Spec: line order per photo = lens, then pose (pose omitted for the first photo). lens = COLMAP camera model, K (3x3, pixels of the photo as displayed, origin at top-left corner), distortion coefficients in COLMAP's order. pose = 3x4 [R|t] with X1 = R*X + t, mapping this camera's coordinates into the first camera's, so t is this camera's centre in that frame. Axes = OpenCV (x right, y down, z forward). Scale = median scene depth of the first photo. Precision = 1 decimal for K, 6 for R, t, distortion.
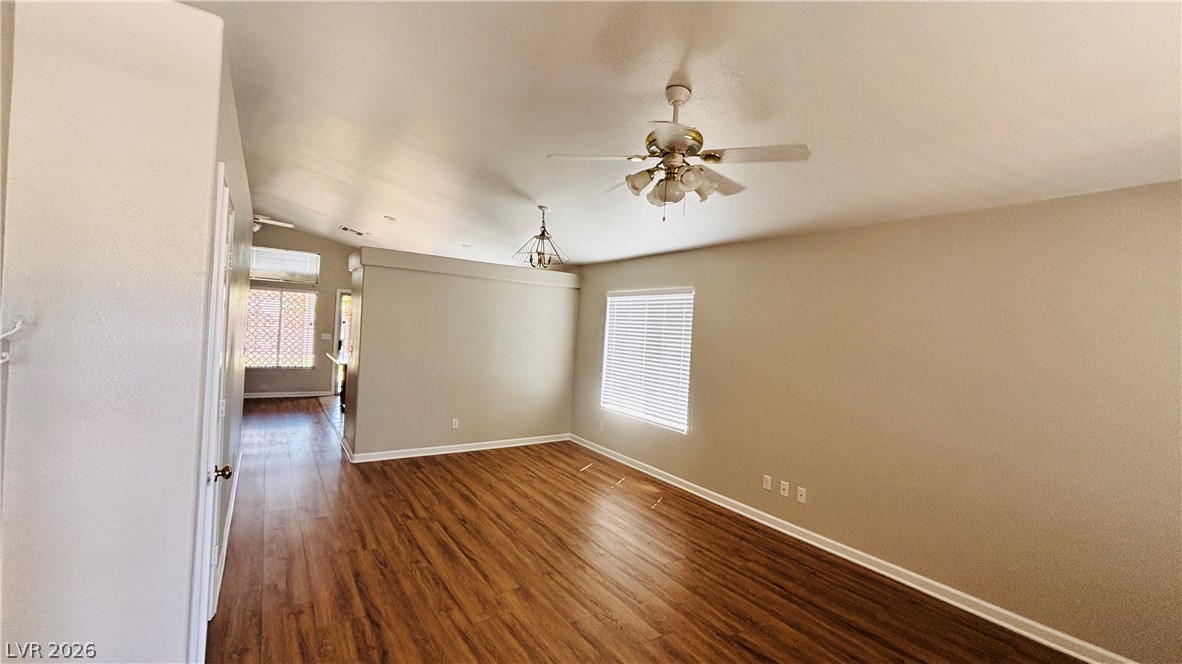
lens RADIAL K [[484.5, 0, 591.0], [0, 484.5, 332.0], [0, 0, 1]] dist [-0.001997, -0.000122]
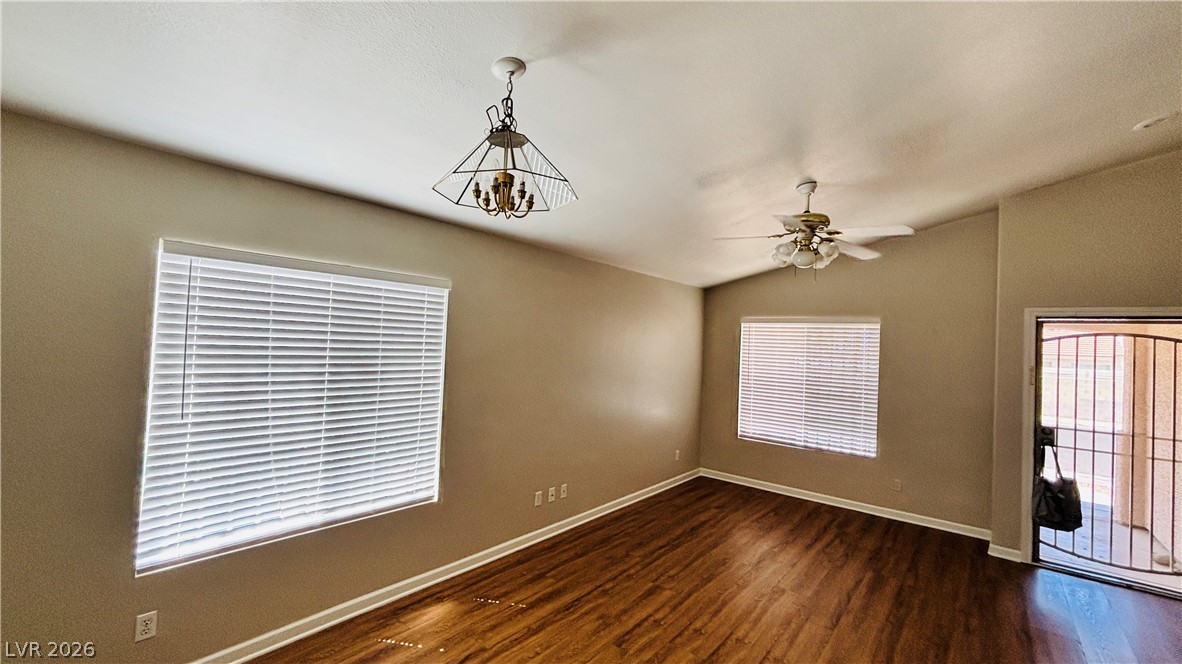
lens RADIAL K [[484.5, 0, 591.0], [0, 484.5, 332.0], [0, 0, 1]] dist [-0.001997, -0.000122]
pose [[-0.265498, -0.043701, 0.963120, -0.613737], [-0.036754, 0.998705, 0.035184, -0.061835], [-0.963410, -0.026057, -0.266761, 1.235218]]
